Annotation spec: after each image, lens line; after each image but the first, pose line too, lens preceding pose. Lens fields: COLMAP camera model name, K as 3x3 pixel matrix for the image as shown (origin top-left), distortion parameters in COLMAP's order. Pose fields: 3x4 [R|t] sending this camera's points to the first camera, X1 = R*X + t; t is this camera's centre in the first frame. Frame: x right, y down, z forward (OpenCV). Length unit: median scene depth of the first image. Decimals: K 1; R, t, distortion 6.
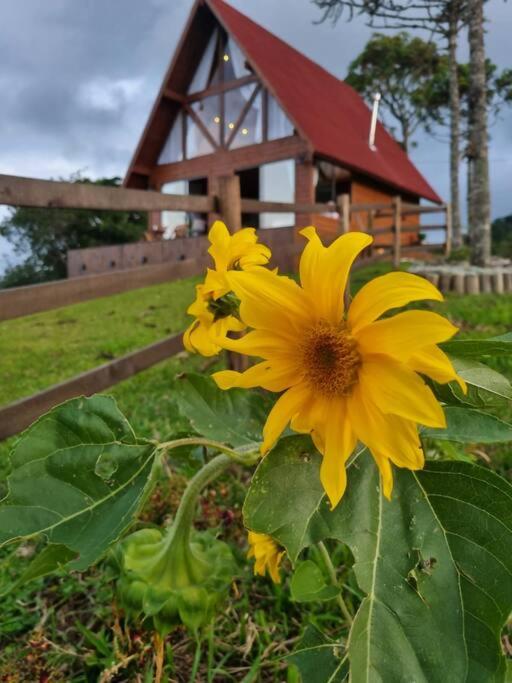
lens RADIAL K [[533.0, 0, 243.9], [0, 533.0, 340.5], [0, 0, 1]] dist [-0.001069, -0.005400]
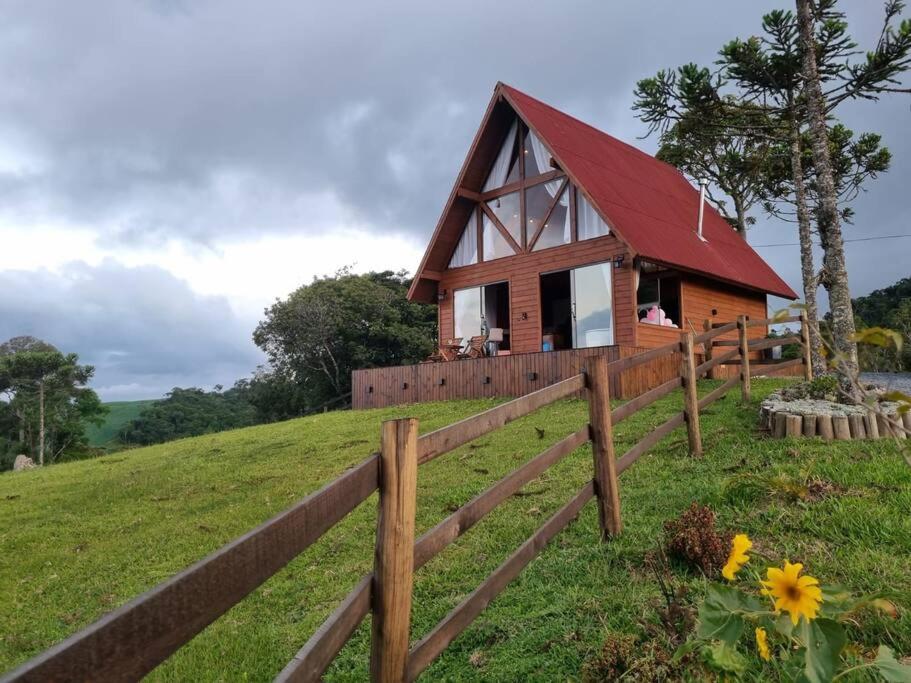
lens RADIAL K [[688.9, 0, 458.4], [0, 688.9, 342.6], [0, 0, 1]] dist [0.042595, -0.001762]
pose [[0.994379, -0.023885, -0.103147, -0.037201], [0.006158, 0.985619, -0.168868, -0.020144], [0.105697, 0.167283, 0.980227, -0.102162]]
